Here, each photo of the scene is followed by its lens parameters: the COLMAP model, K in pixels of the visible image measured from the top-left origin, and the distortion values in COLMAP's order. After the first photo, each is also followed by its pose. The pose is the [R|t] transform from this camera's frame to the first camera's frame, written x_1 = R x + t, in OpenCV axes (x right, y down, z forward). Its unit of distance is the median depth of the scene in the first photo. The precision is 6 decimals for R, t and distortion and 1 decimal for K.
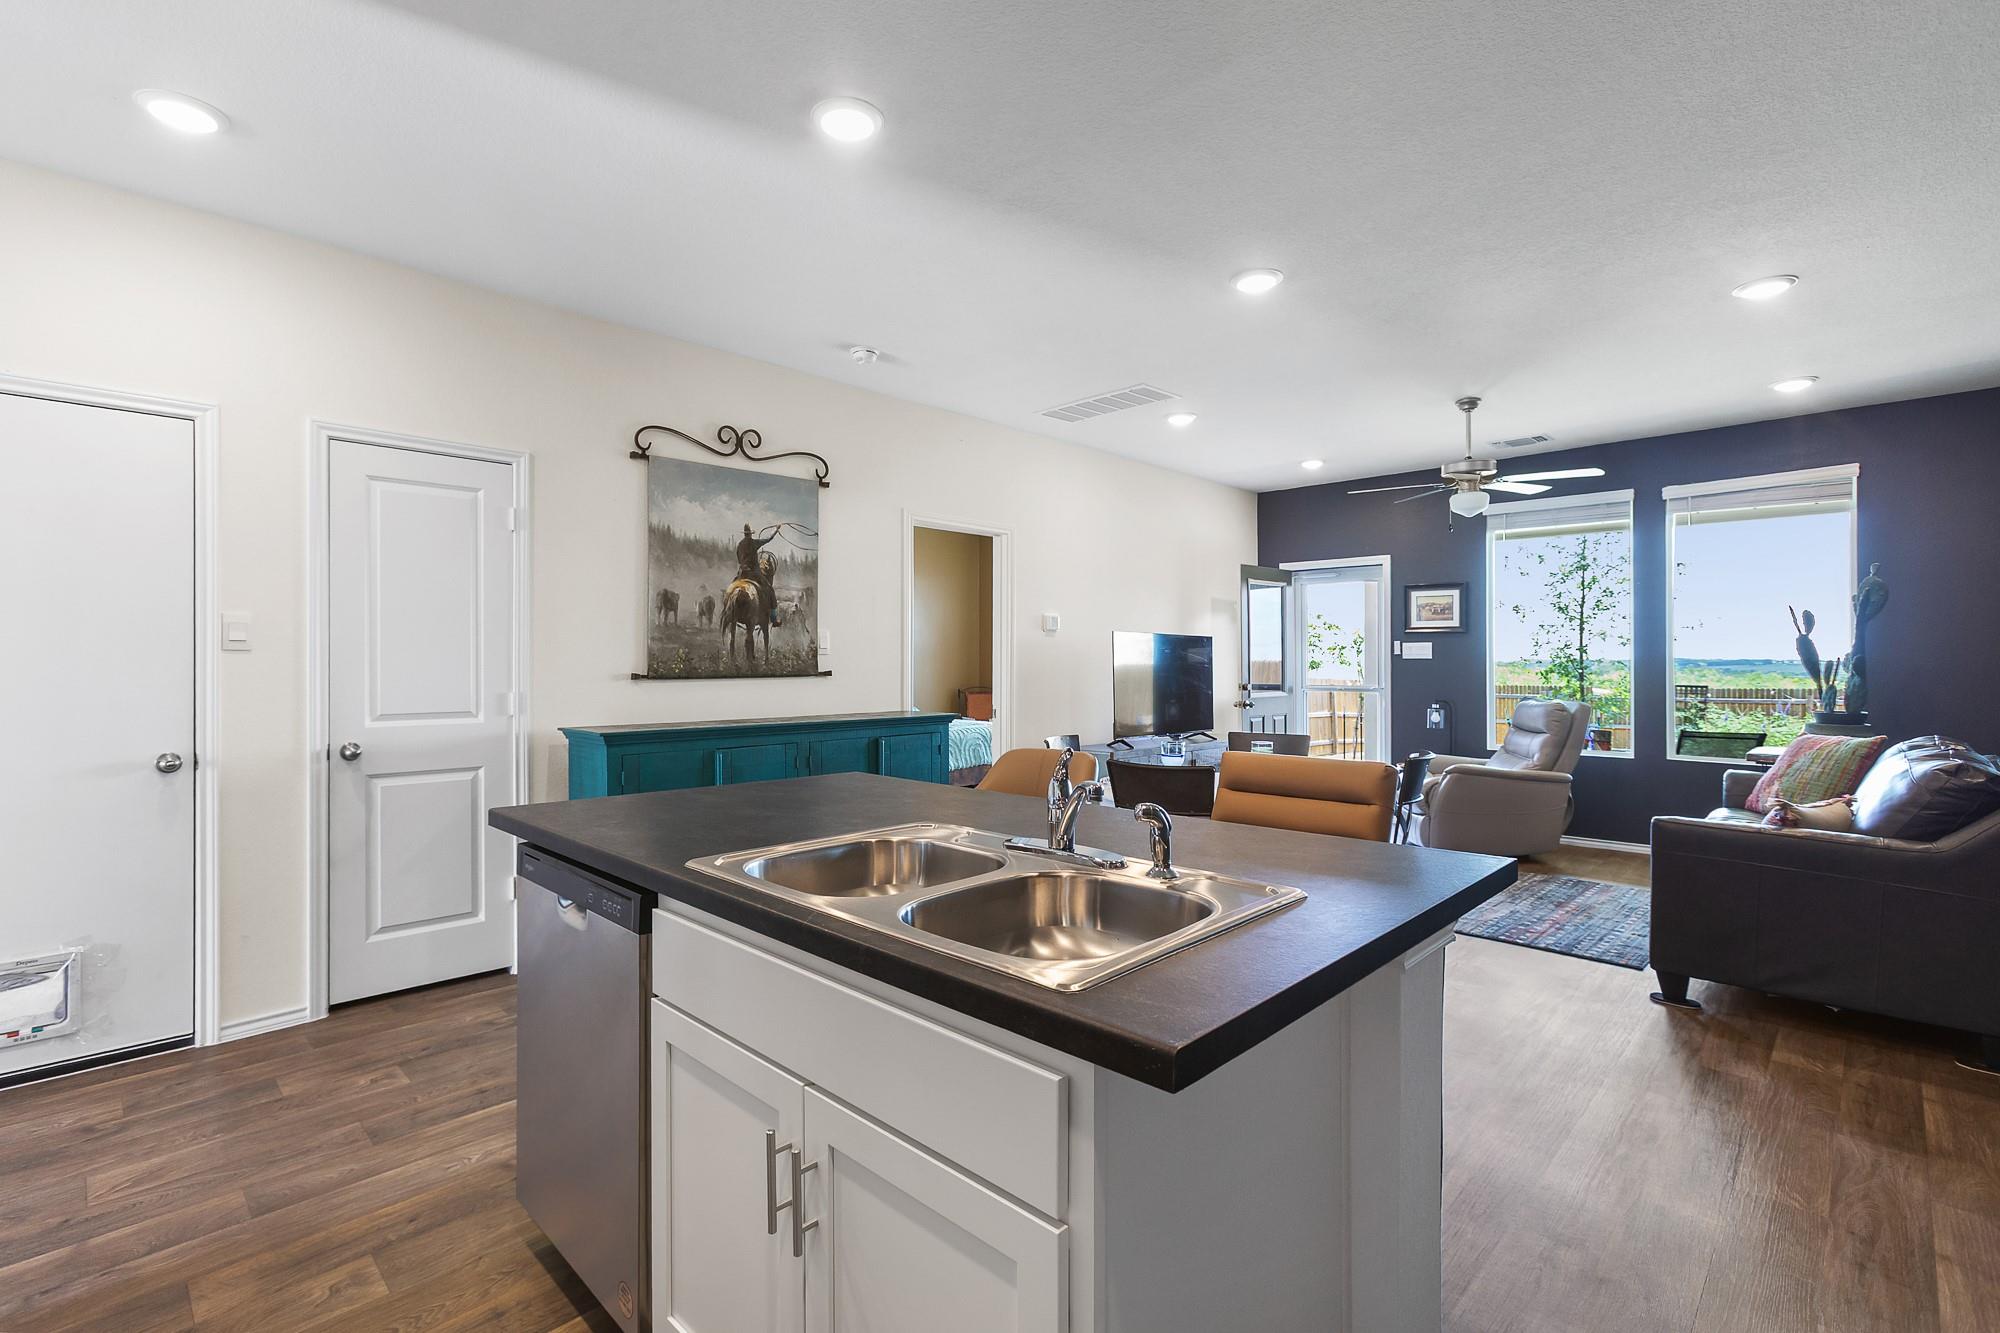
lens RADIAL K [[930.3, 0, 1054.8], [0, 930.3, 645.3], [0, 0, 1]] dist [-0.012939, 0.003336]
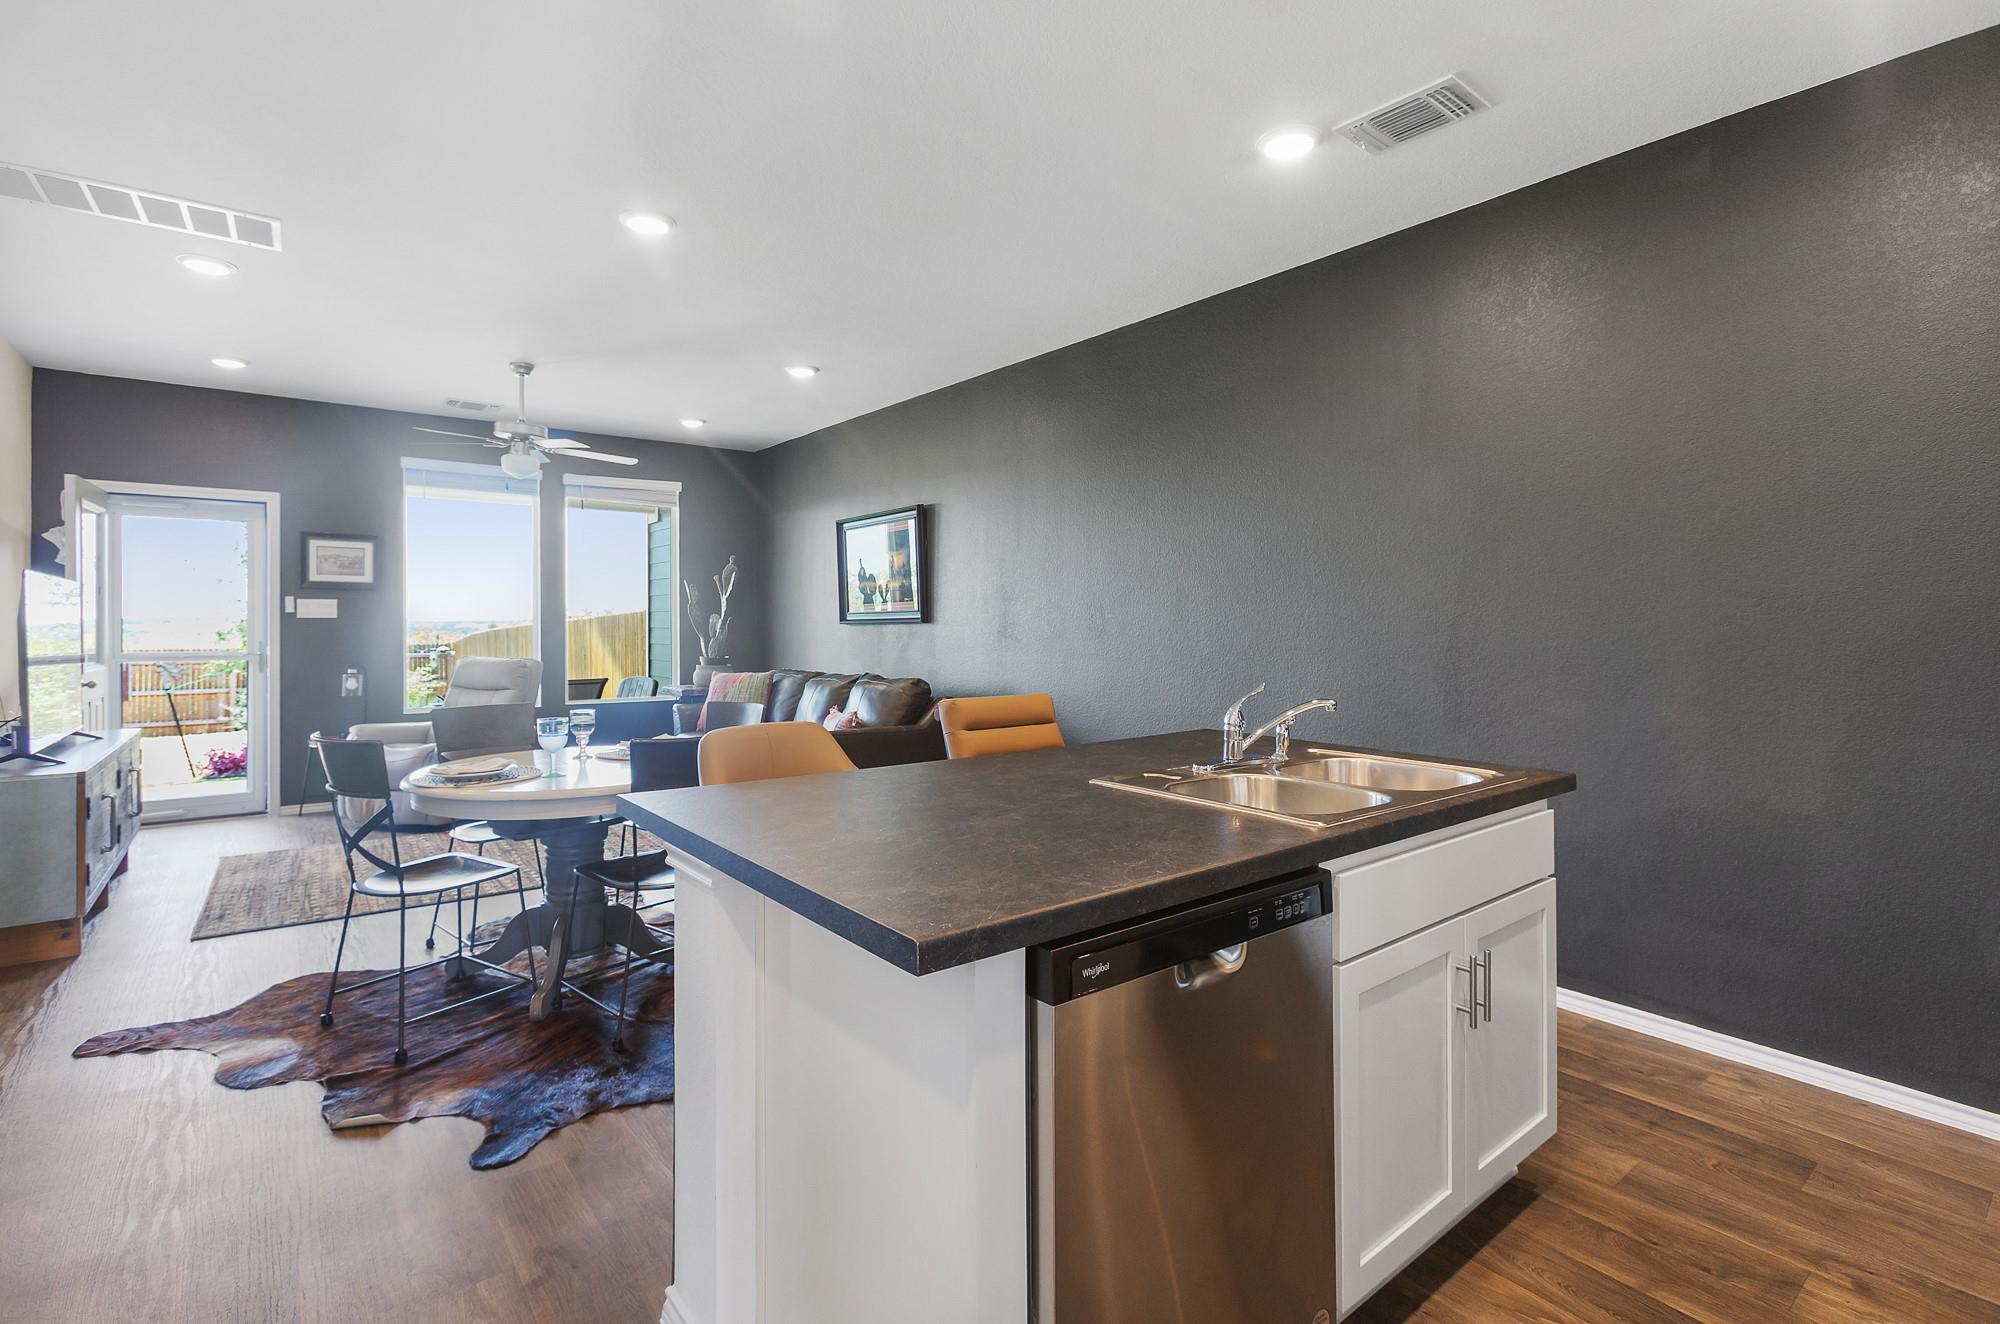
lens RADIAL K [[930.3, 0, 957.0], [0, 930.3, 612.8], [0, 0, 1]] dist [-0.012939, 0.003336]
pose [[0.178897, 0.019266, 0.983679, -0.357062], [-0.018598, 0.999696, -0.016197, 0.012795], [-0.983692, -0.015397, 0.179201, 0.262413]]
